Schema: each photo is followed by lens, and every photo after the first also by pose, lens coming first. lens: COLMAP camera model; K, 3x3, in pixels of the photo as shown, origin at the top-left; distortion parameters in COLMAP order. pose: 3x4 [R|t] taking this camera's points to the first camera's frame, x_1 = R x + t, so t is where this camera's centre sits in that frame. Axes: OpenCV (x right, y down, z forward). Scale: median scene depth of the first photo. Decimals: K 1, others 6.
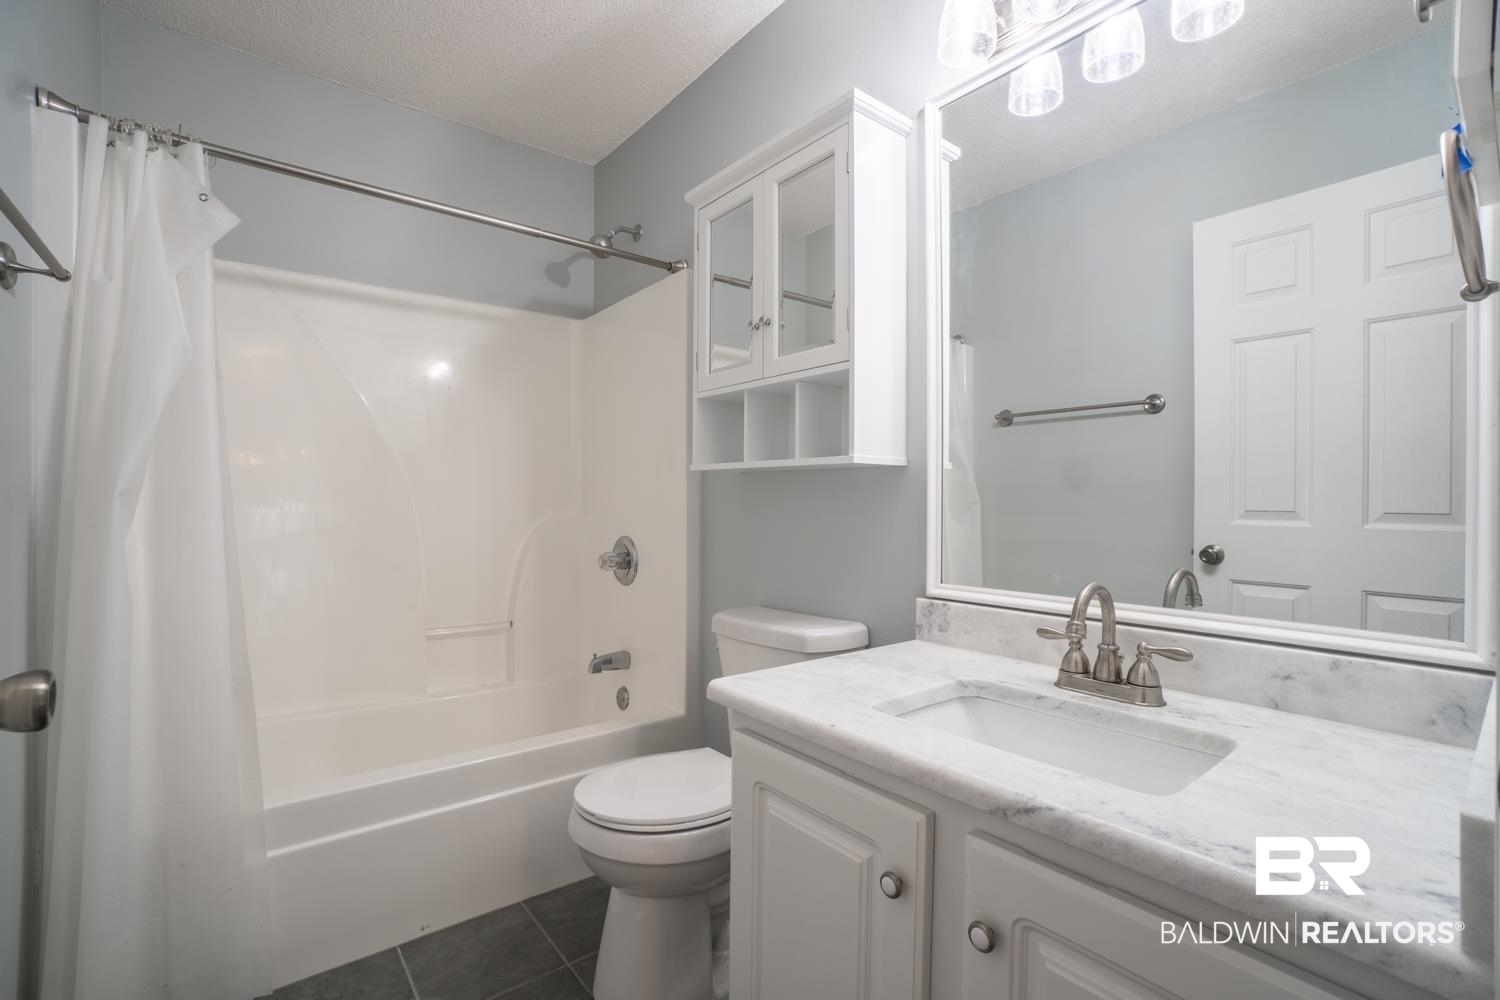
lens RADIAL K [[663.4, 0, 738.0], [0, 663.4, 501.6], [0, 0, 1]] dist [-0.061061, 0.021898]
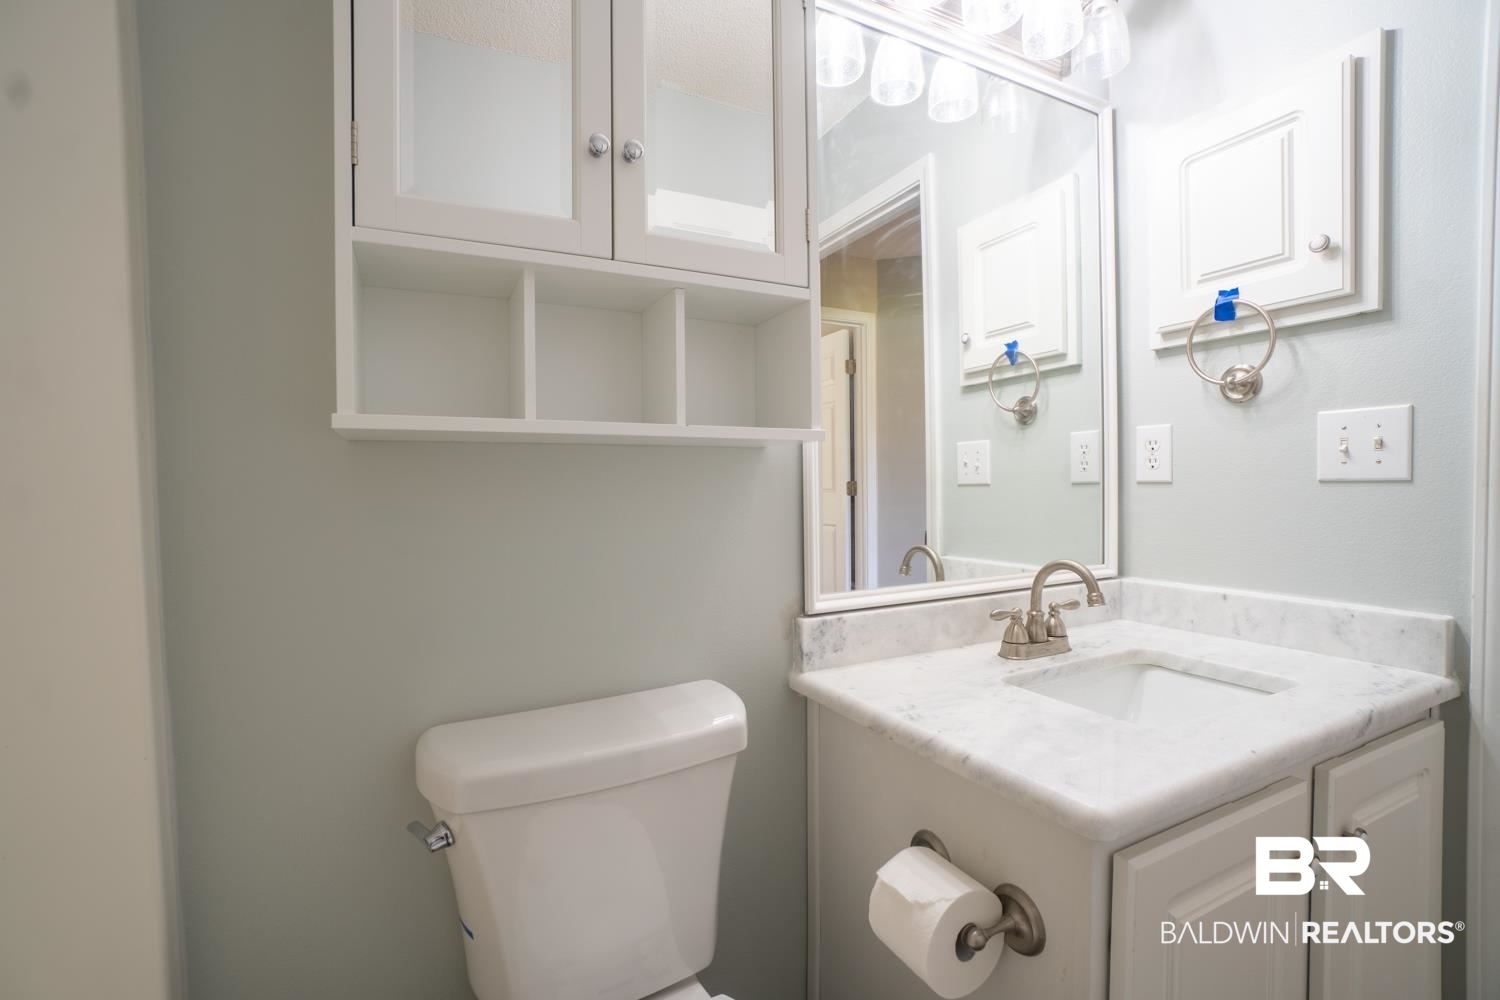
lens RADIAL K [[663.4, 0, 738.0], [0, 663.4, 501.6], [0, 0, 1]] dist [-0.061061, 0.021898]
pose [[0.201039, -0.018555, 0.979408, -0.522274], [0.014528, 0.999767, 0.015959, -0.006799], [-0.979476, 0.011020, 0.201261, 0.945204]]
